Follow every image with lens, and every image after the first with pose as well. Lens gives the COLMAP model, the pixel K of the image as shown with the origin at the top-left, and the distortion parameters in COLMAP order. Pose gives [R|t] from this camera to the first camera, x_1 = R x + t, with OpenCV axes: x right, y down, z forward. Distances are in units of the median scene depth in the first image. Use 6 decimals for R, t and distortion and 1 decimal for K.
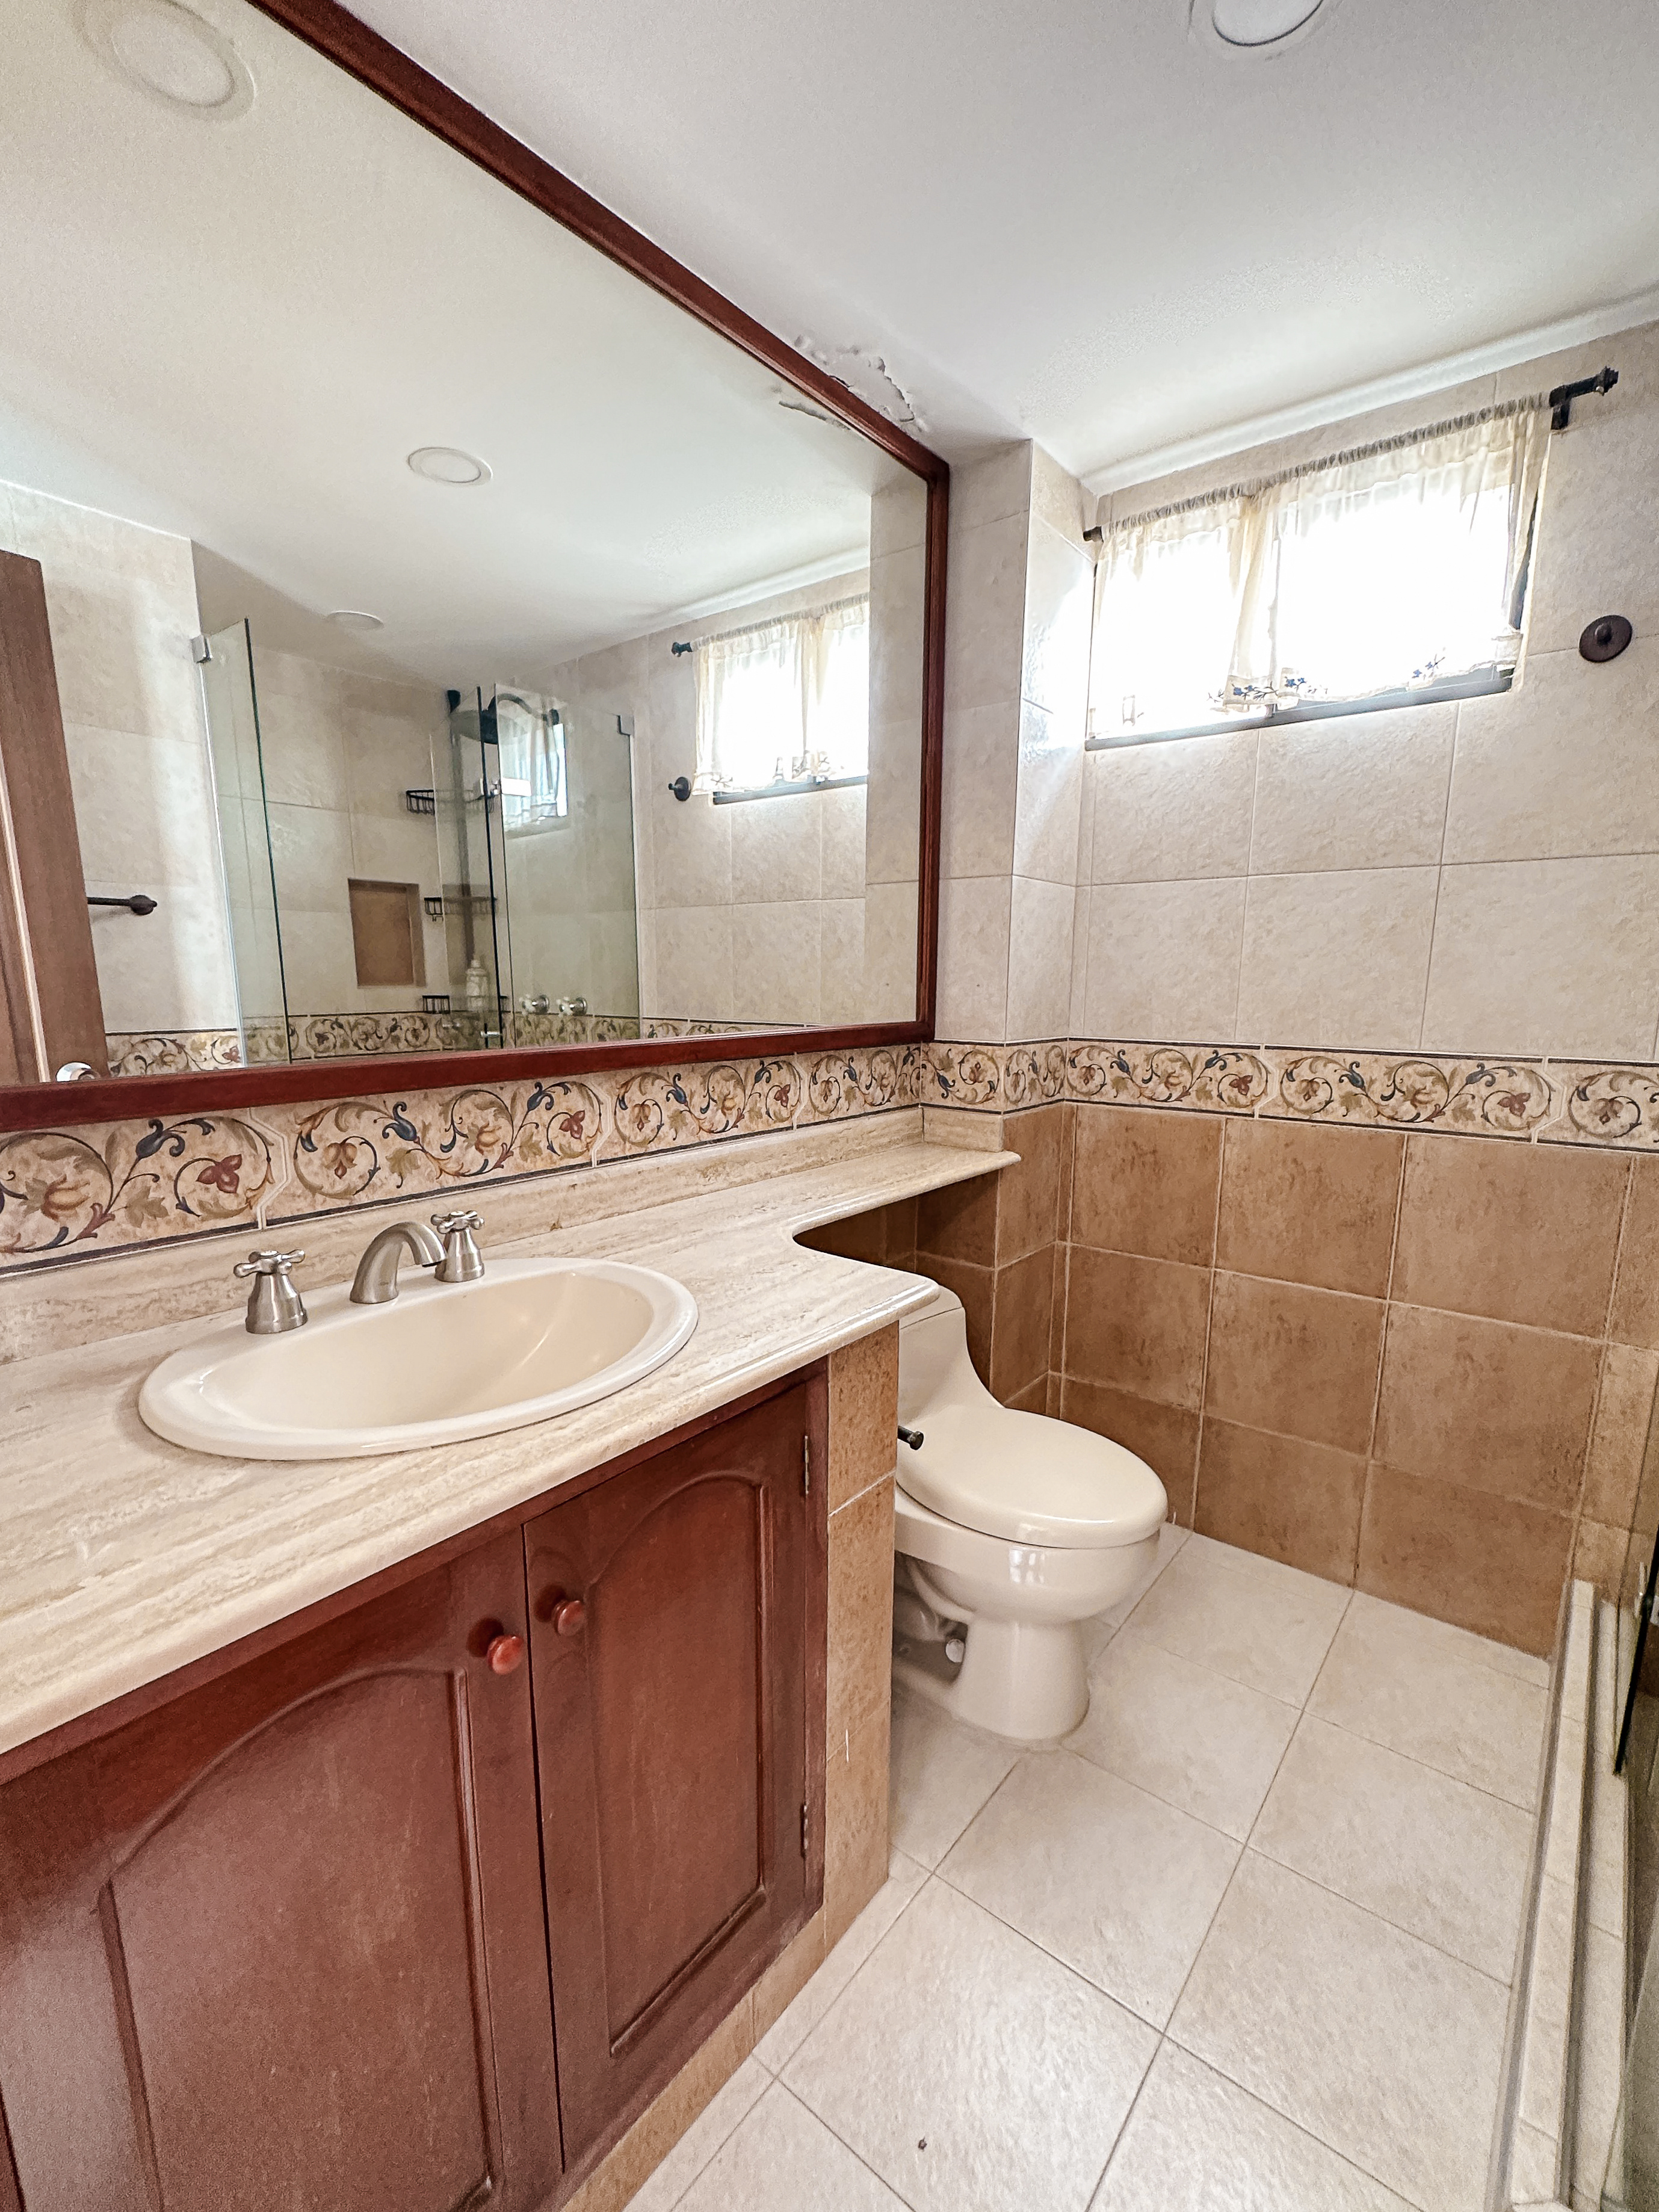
lens RADIAL K [[958.6, 0, 819.8], [0, 958.6, 1125.1], [0, 0, 1]] dist [-0.004657, 0.000473]
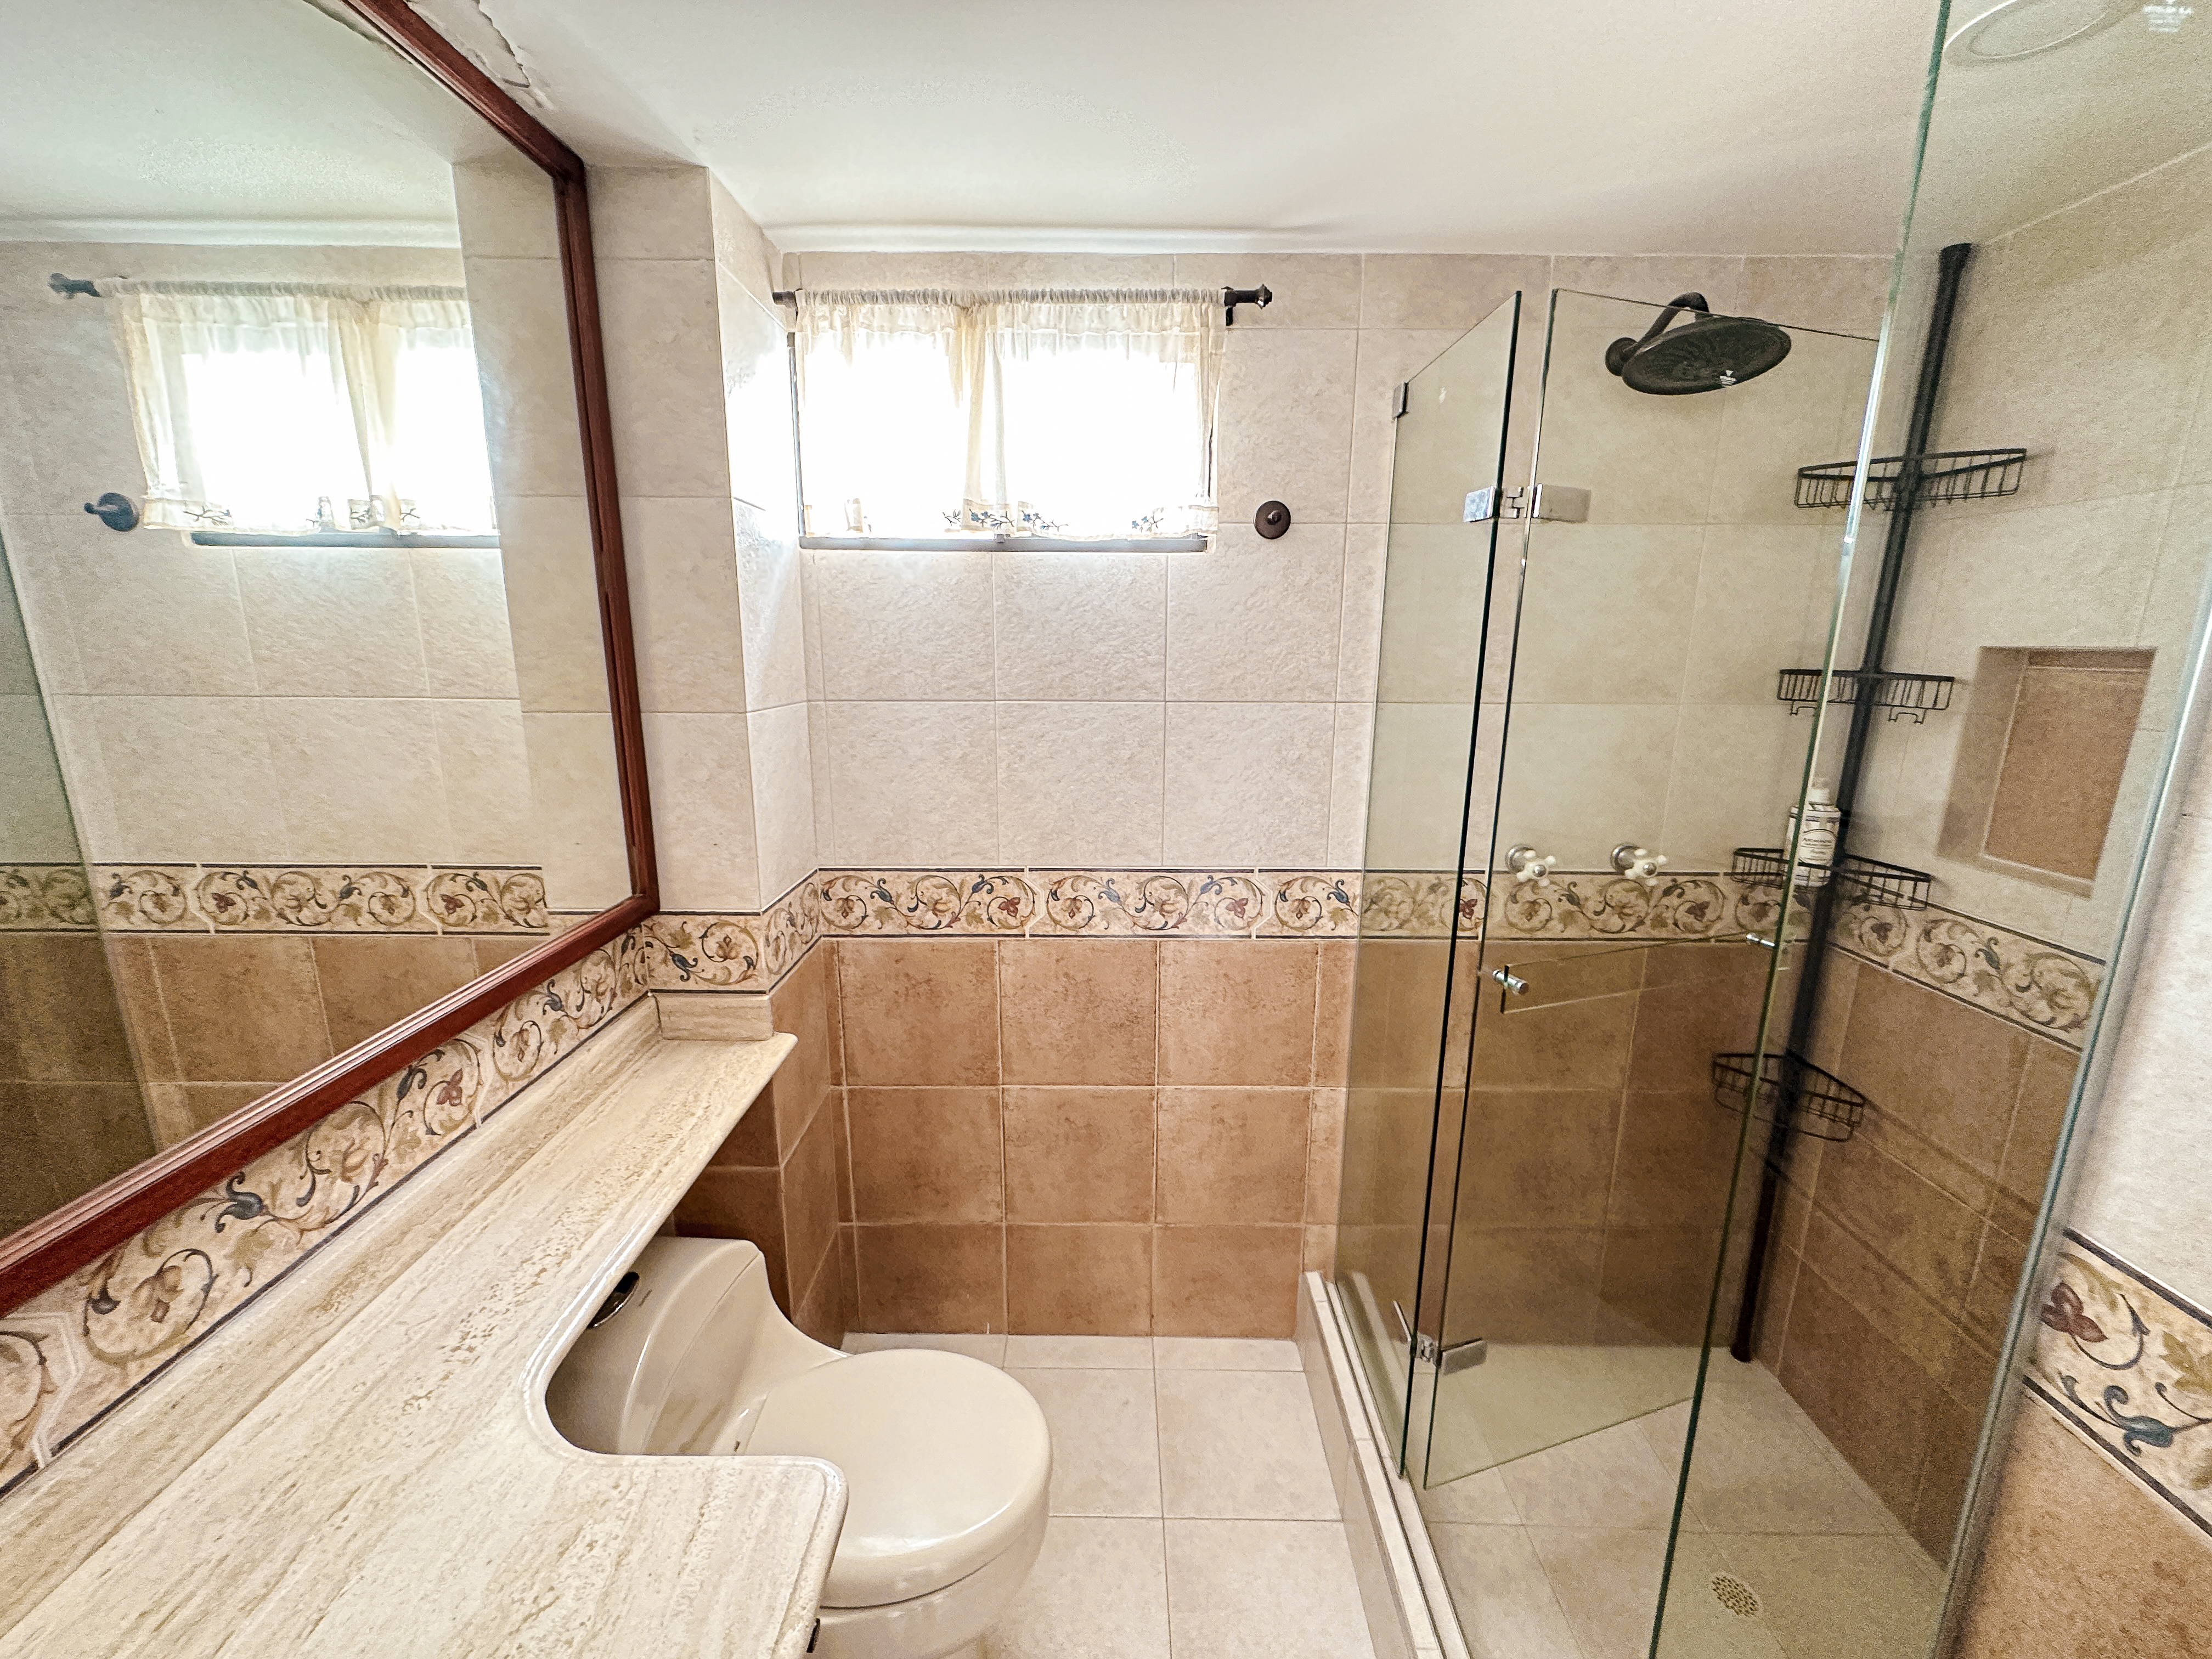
lens RADIAL K [[885.5, 0, 1112.4], [0, 885.5, 819.9], [0, 0, 1]] dist [-0.003764, 0.001460]
pose [[0.775077, -0.129707, 0.618410, -0.036199], [0.108418, 0.991489, 0.072073, -0.198507], [-0.622495, 0.011185, 0.782543, 0.227396]]
